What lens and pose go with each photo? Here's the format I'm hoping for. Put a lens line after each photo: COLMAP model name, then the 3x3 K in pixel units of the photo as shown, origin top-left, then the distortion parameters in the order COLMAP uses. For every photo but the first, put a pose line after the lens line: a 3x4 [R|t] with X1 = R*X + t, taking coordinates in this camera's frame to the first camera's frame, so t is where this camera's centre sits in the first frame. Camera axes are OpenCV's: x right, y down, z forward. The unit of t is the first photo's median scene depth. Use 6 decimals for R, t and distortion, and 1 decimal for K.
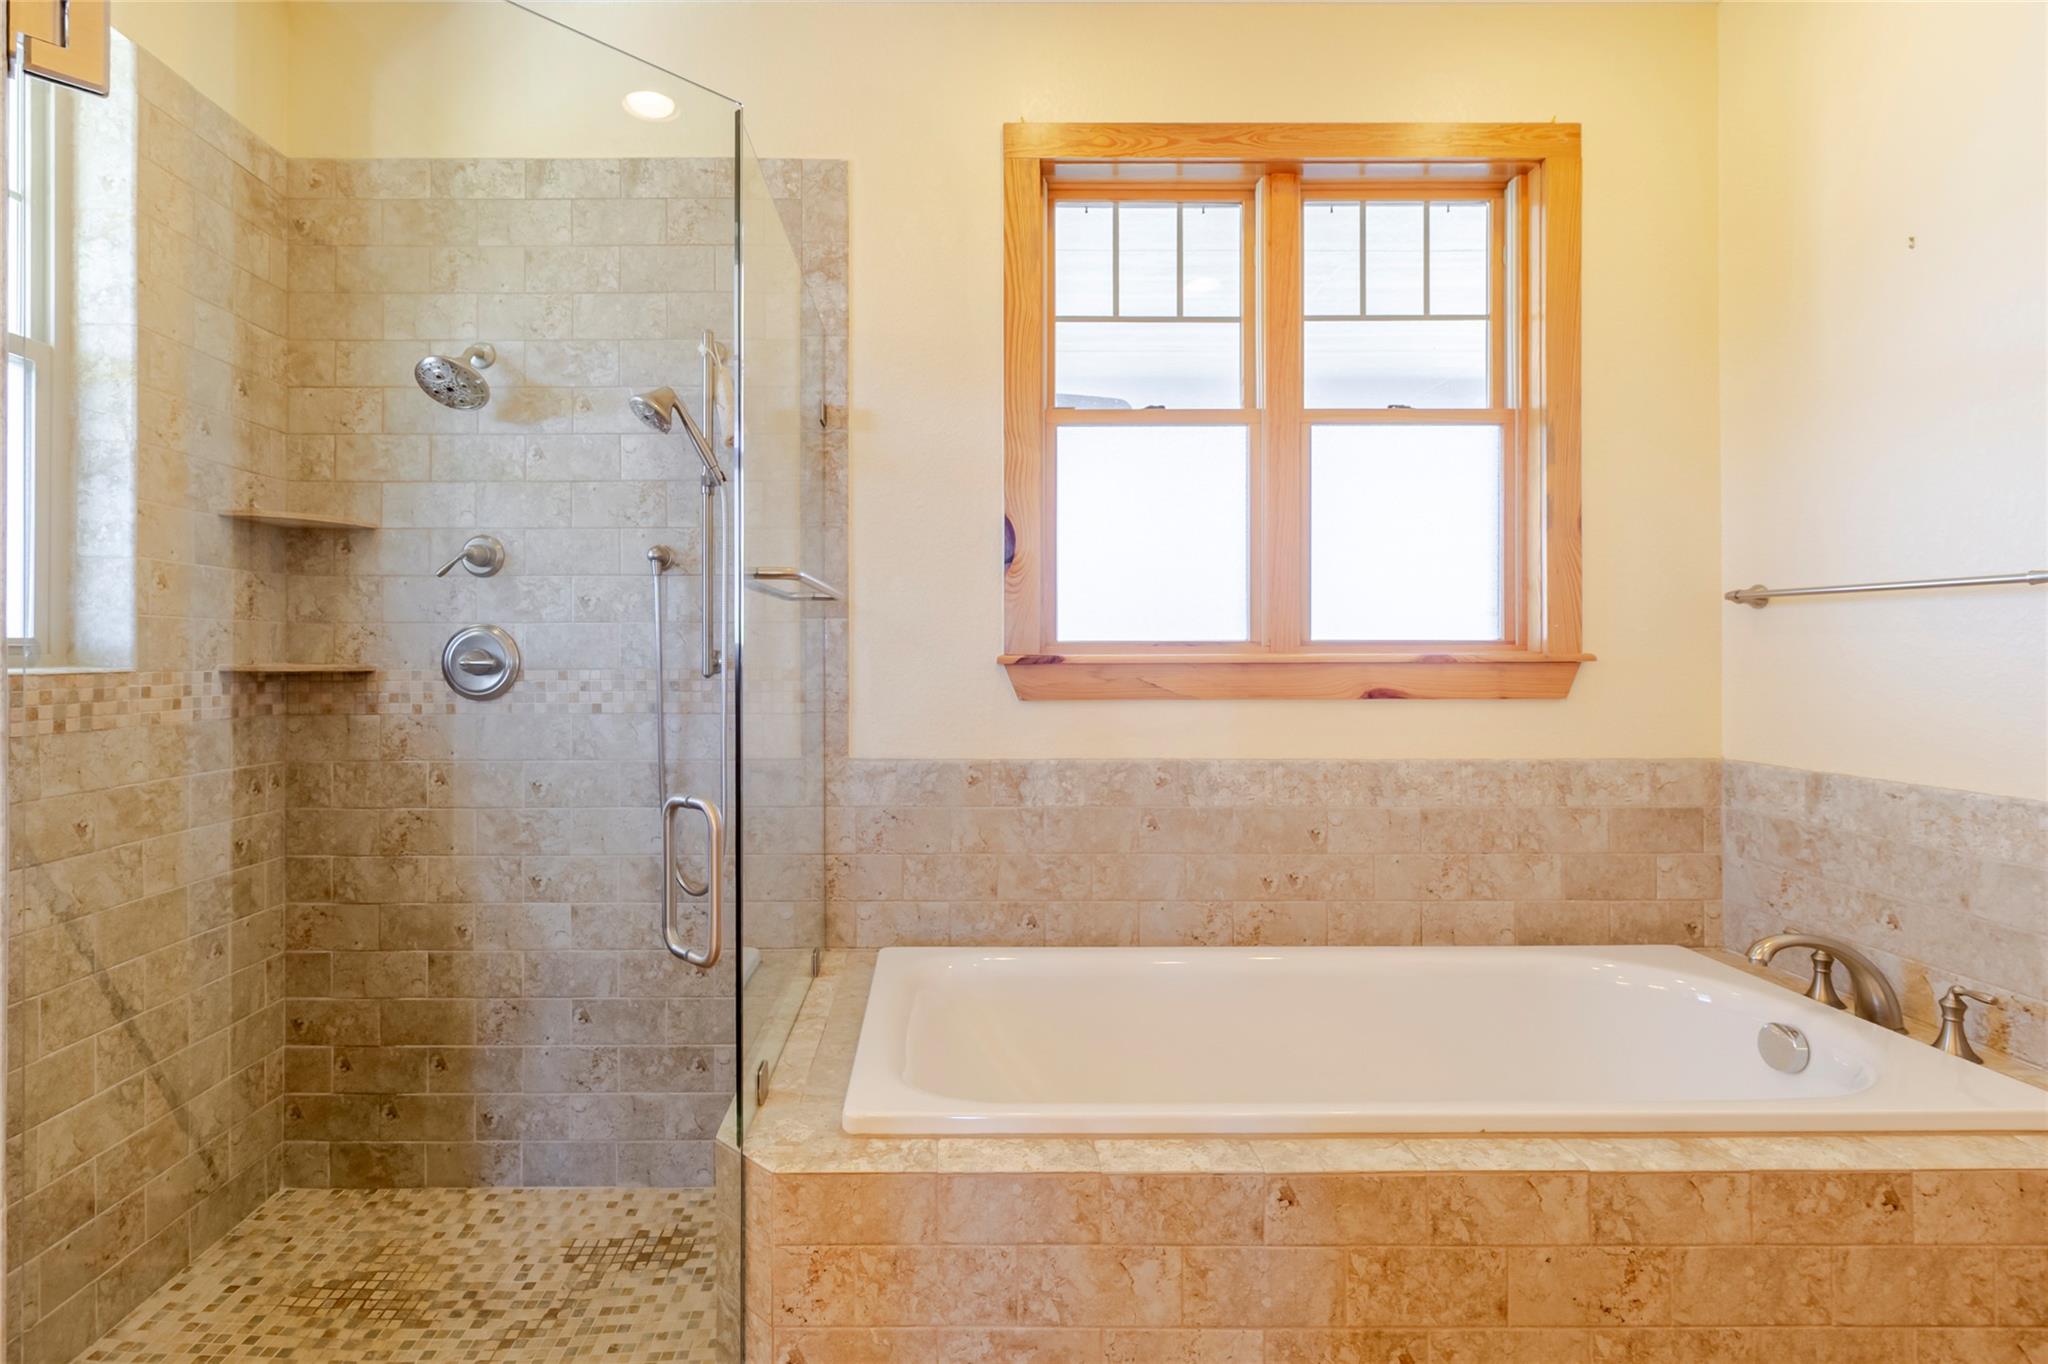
lens RADIAL K [[954.2, 0, 1020.2], [0, 954.2, 677.0], [0, 0, 1]] dist [0.001851, 0.000411]
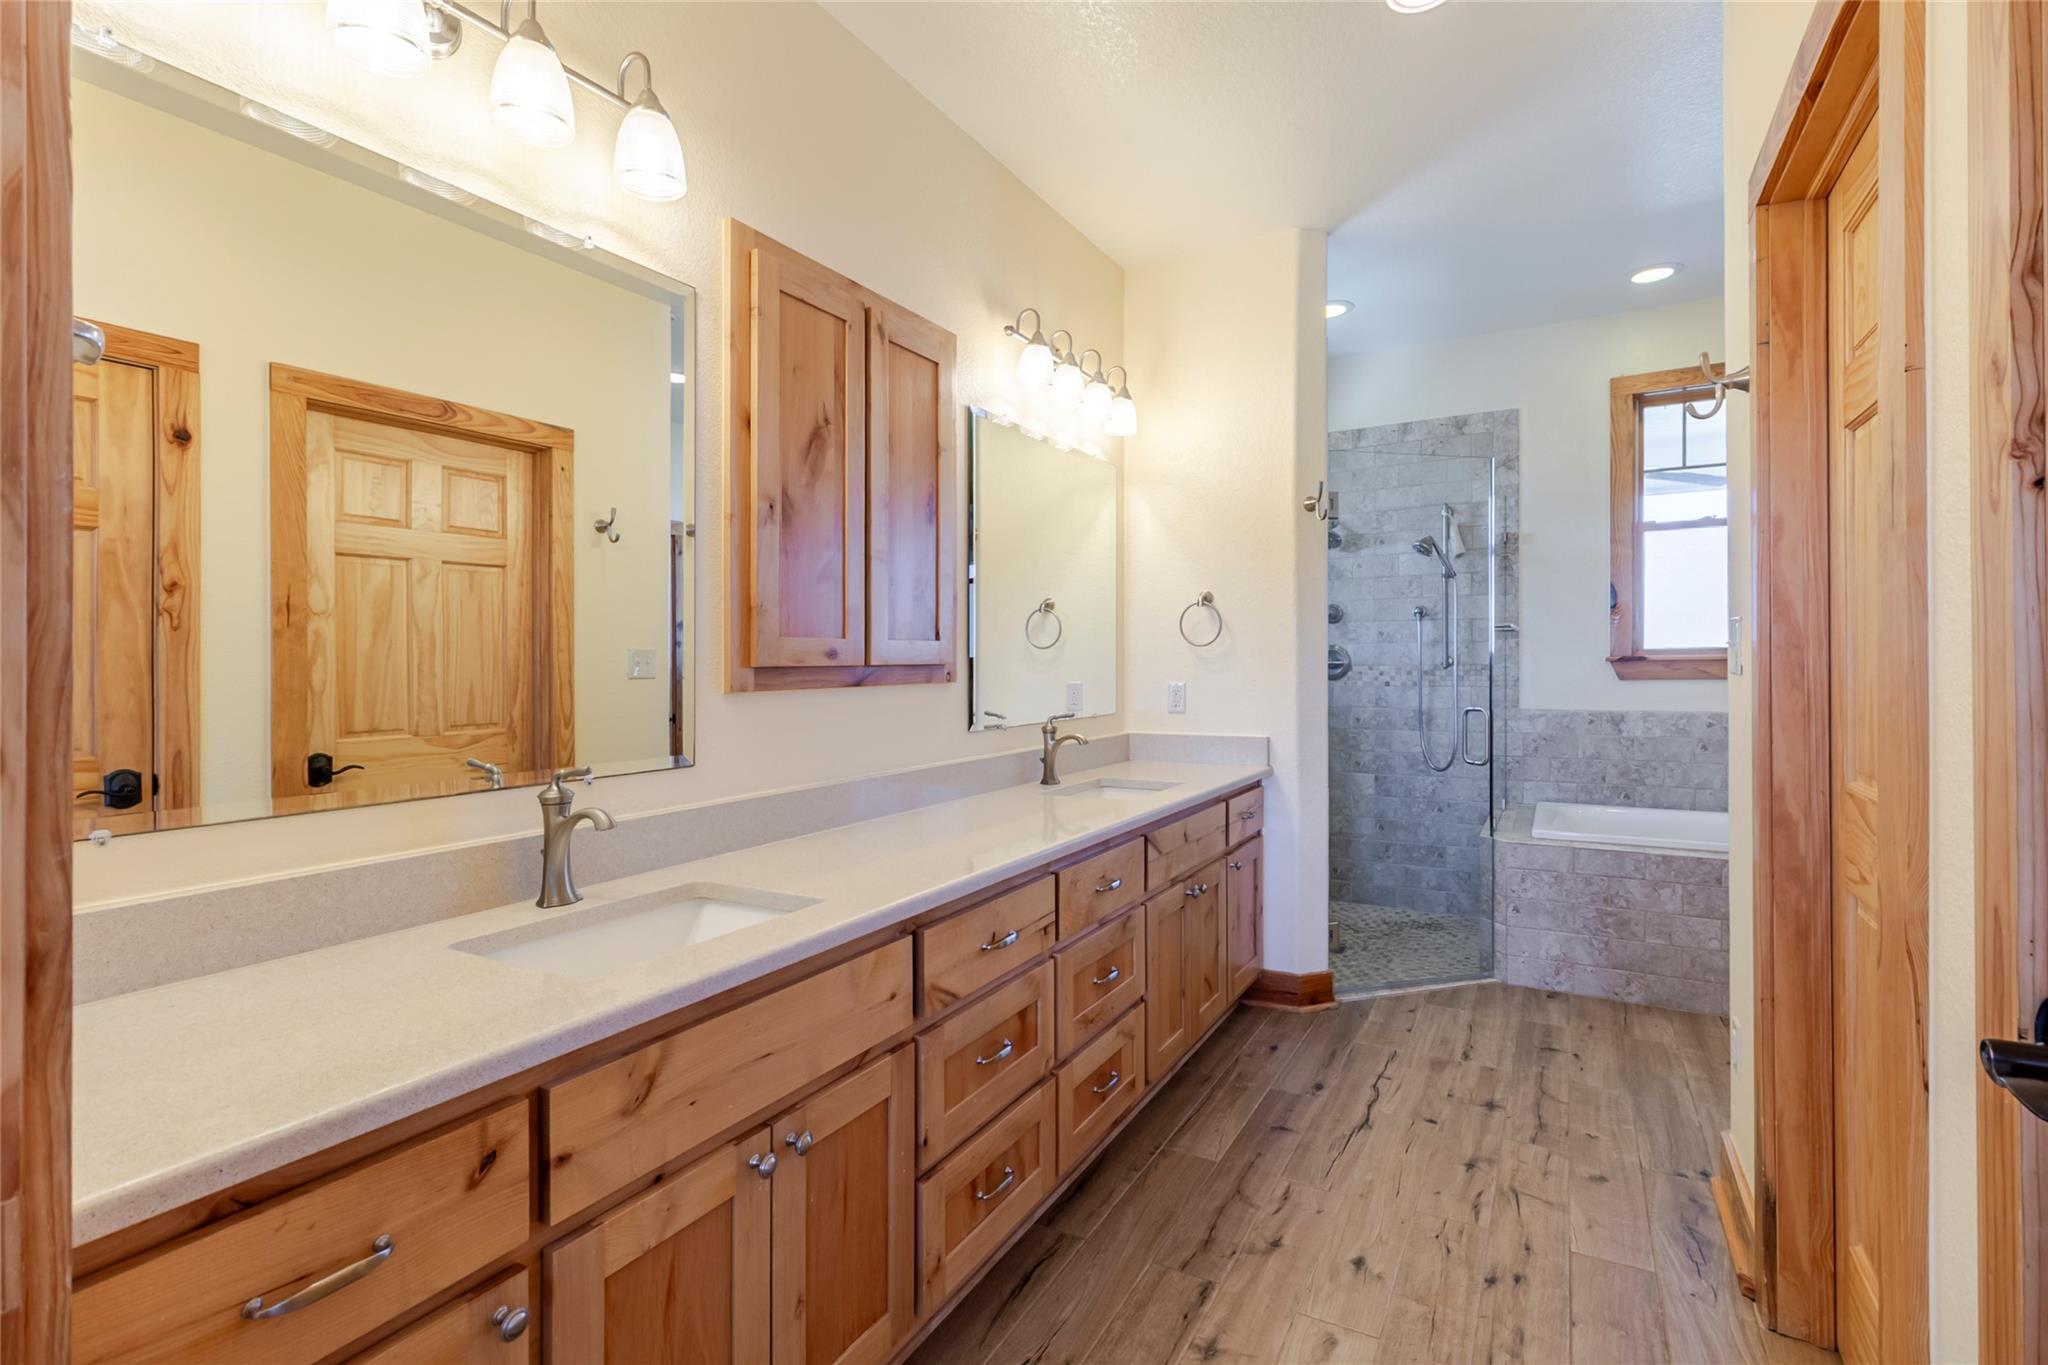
lens RADIAL K [[954.2, 0, 1033.9], [0, 954.2, 680.6], [0, 0, 1]] dist [0.001851, 0.000411]
pose [[0.834602, 0.001423, -0.550851, 0.073689], [-0.001340, 0.999999, 0.000553, 0.026203], [0.550852, 0.000277, 0.834603, -1.231015]]
